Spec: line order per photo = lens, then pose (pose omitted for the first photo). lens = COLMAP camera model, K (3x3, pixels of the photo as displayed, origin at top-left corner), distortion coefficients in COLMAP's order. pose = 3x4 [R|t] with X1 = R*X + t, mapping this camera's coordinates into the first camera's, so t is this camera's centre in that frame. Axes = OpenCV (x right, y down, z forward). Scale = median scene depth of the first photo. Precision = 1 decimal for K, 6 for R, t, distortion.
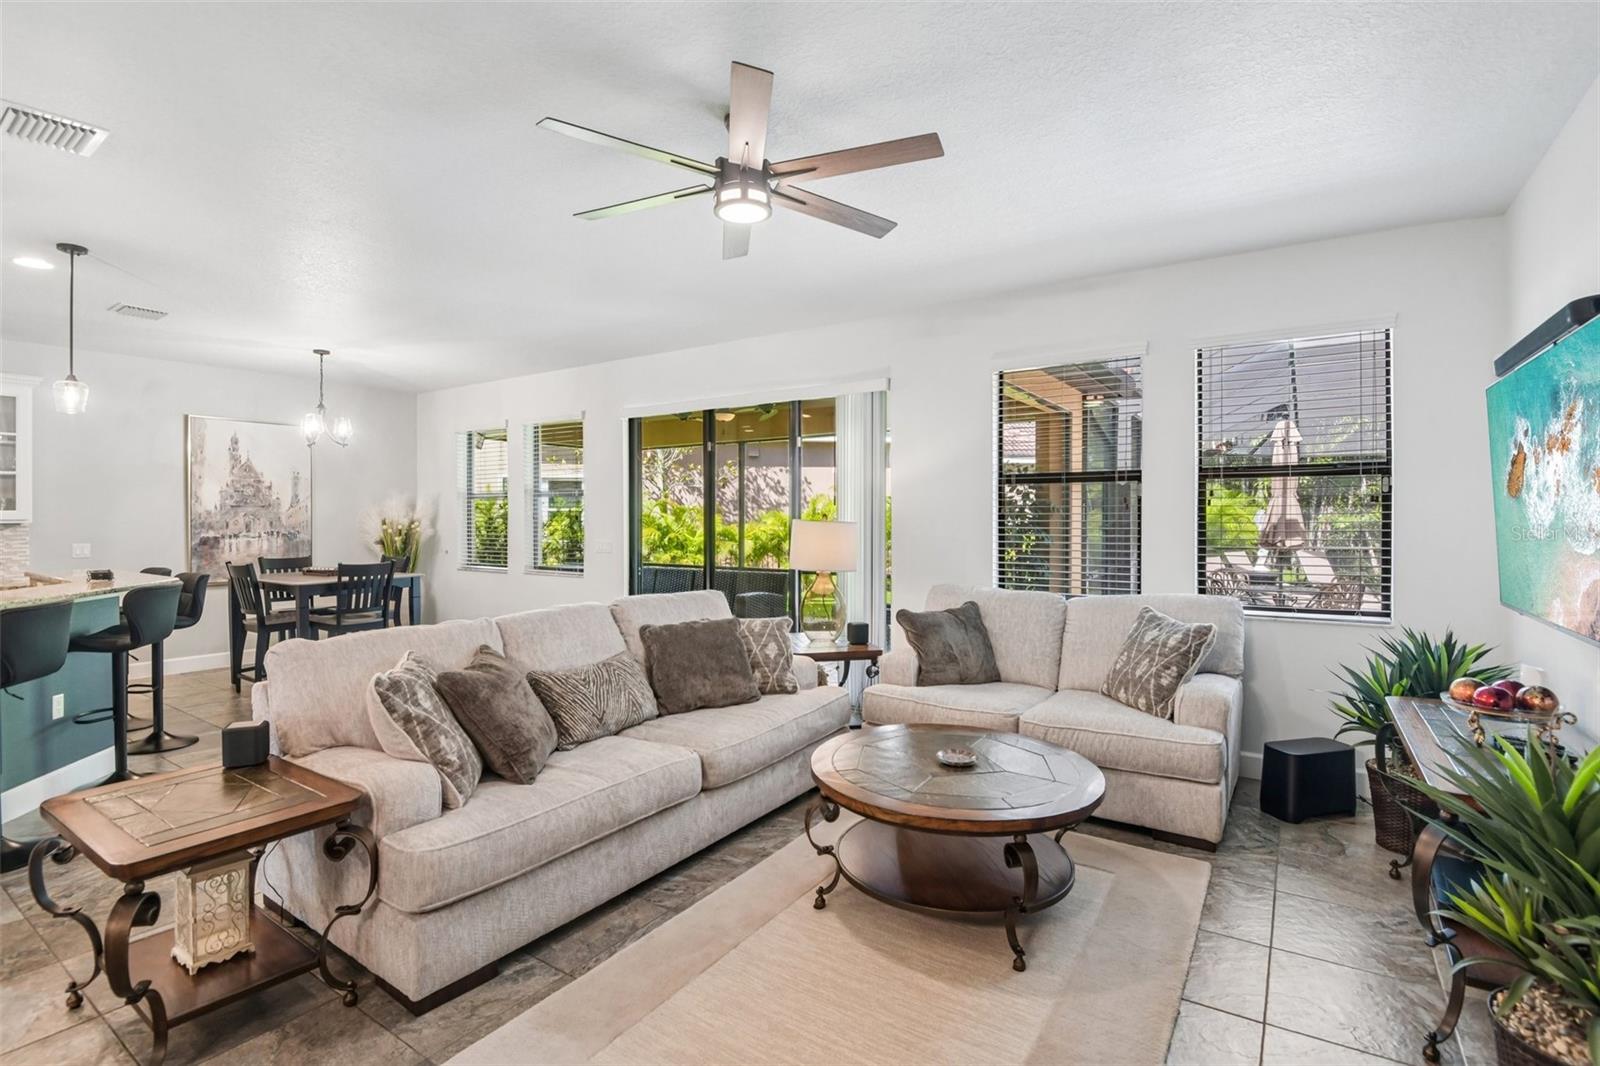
lens RADIAL K [[749.0, 0, 797.0], [0, 749.0, 523.6], [0, 0, 1]] dist [-0.000402, -0.017859]
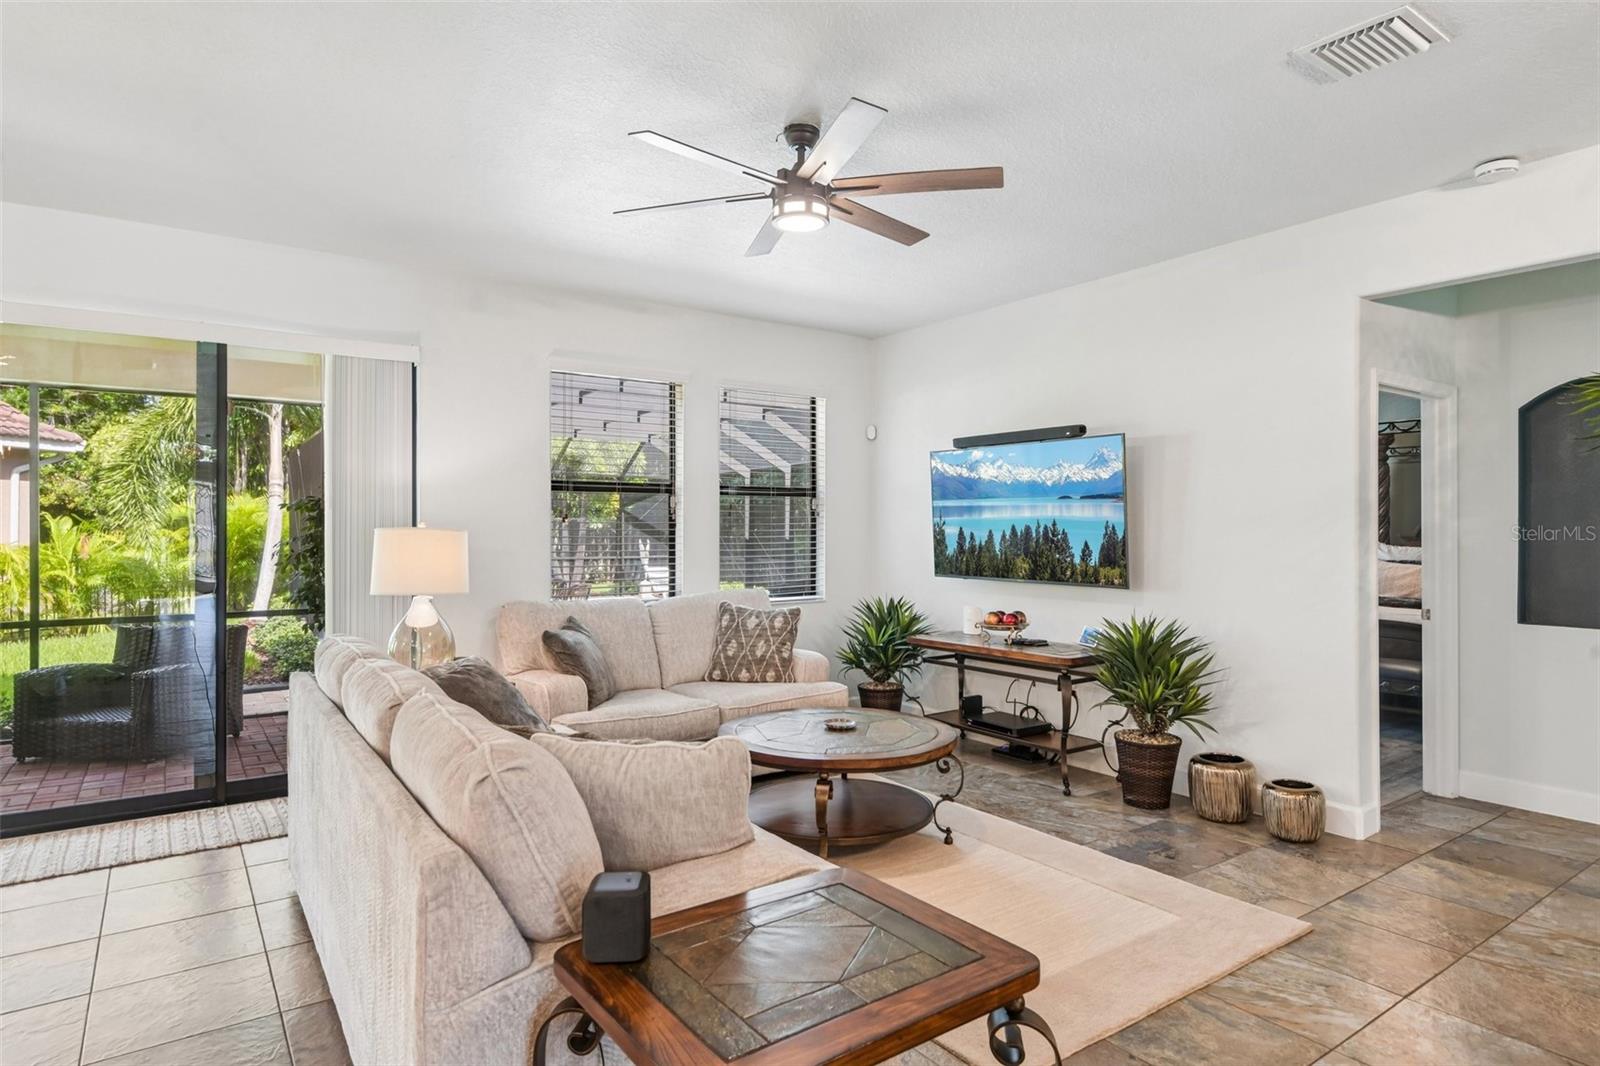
lens RADIAL K [[892.8, 0, 800.0], [0, 892.8, 533.0], [0, 0, 1]] dist [0.003035, -0.001712]
pose [[0.351534, -0.003131, 0.936170, -0.501476], [0.008263, 0.999966, 0.000242, 0.001988], [-0.936139, 0.007651, 0.351548, 0.240158]]
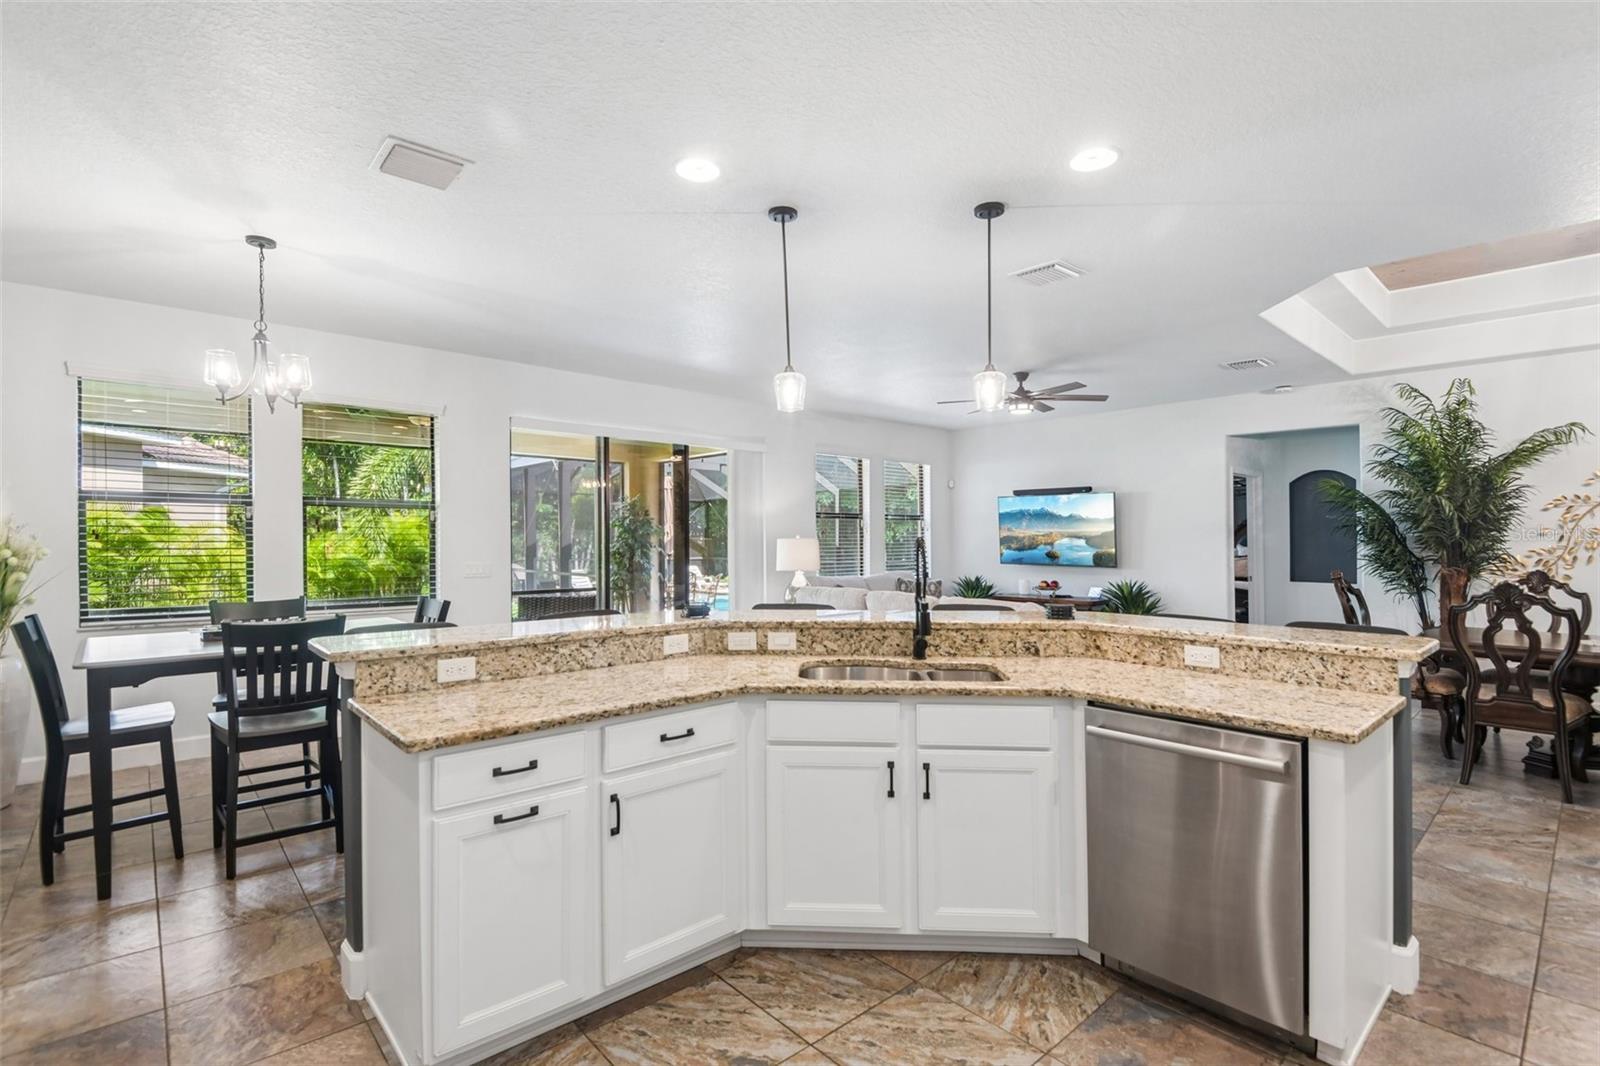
lens RADIAL K [[749.0, 0, 797.0], [0, 749.0, 523.6], [0, 0, 1]] dist [-0.000402, -0.017859]
pose [[0.239068, 0.018739, 0.970822, -1.072697], [0.009973, 0.999714, -0.021753, -0.001813], [-0.970952, 0.014883, 0.238812, 0.466831]]
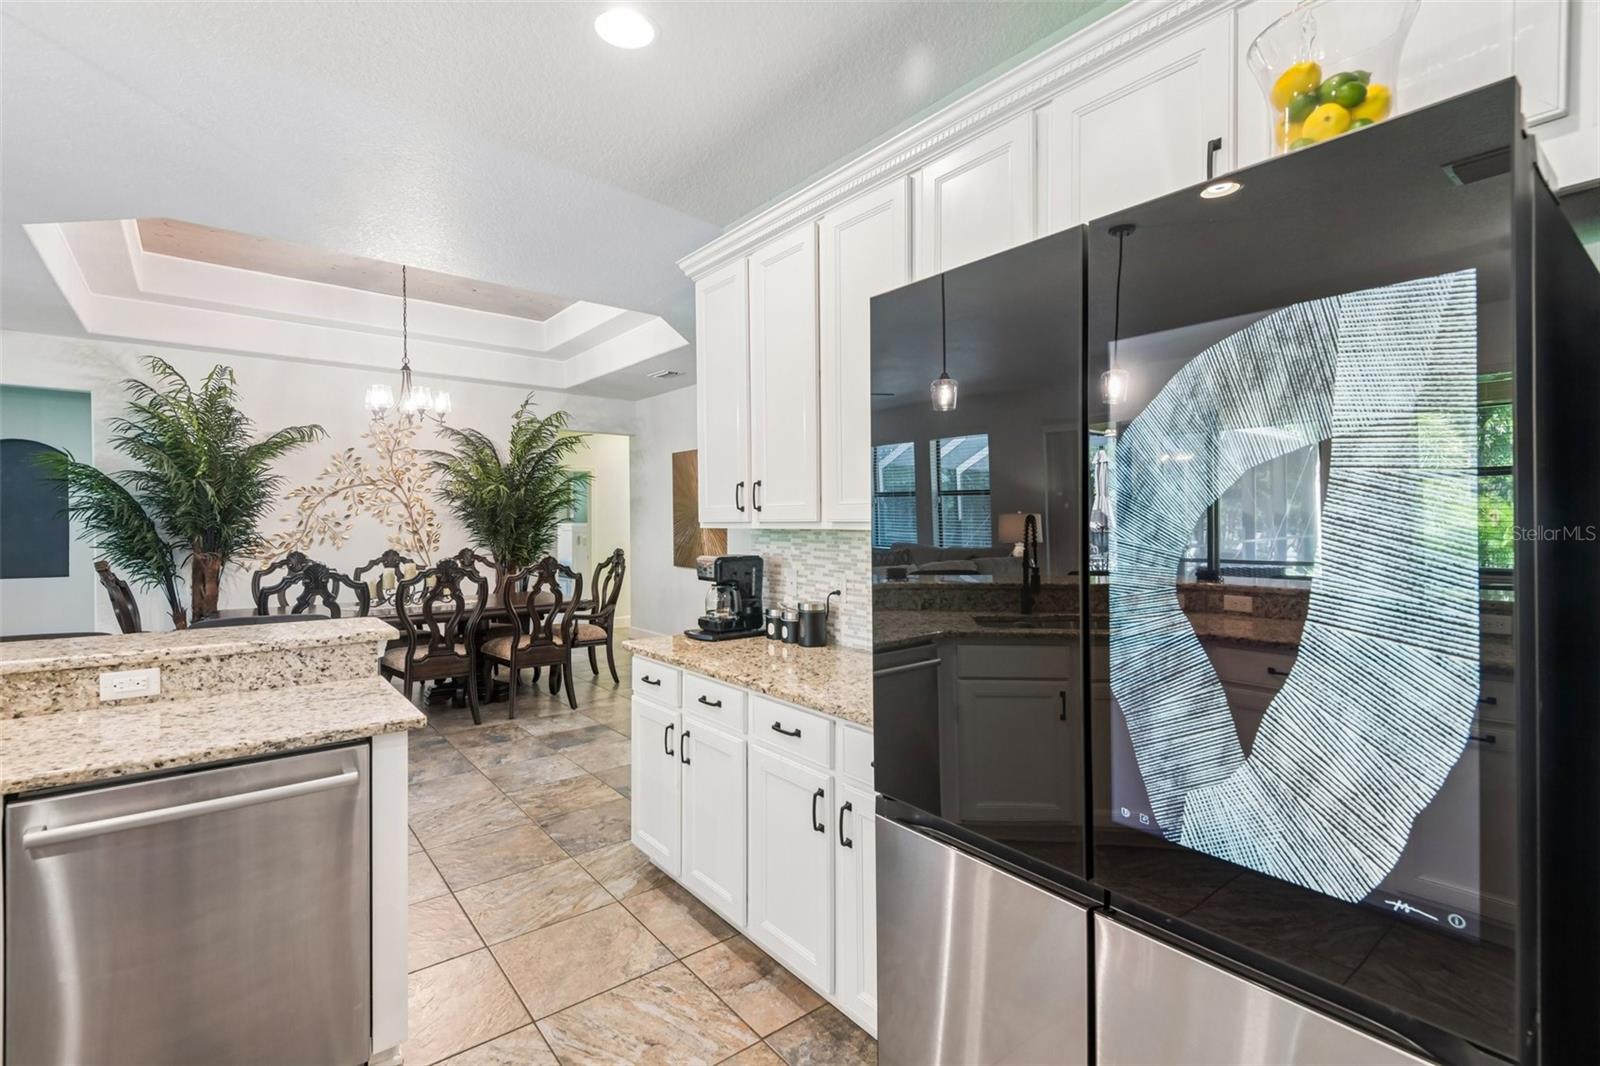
lens RADIAL K [[730.0, 0, 805.0], [0, 730.0, 530.5], [0, 0, 1]] dist [0.031858, -0.014408]
pose [[-0.955327, -0.001715, 0.295546, -0.967871], [0.004821, 0.999760, 0.021383, -0.002699], [-0.295511, 0.021853, -0.955089, 0.556210]]
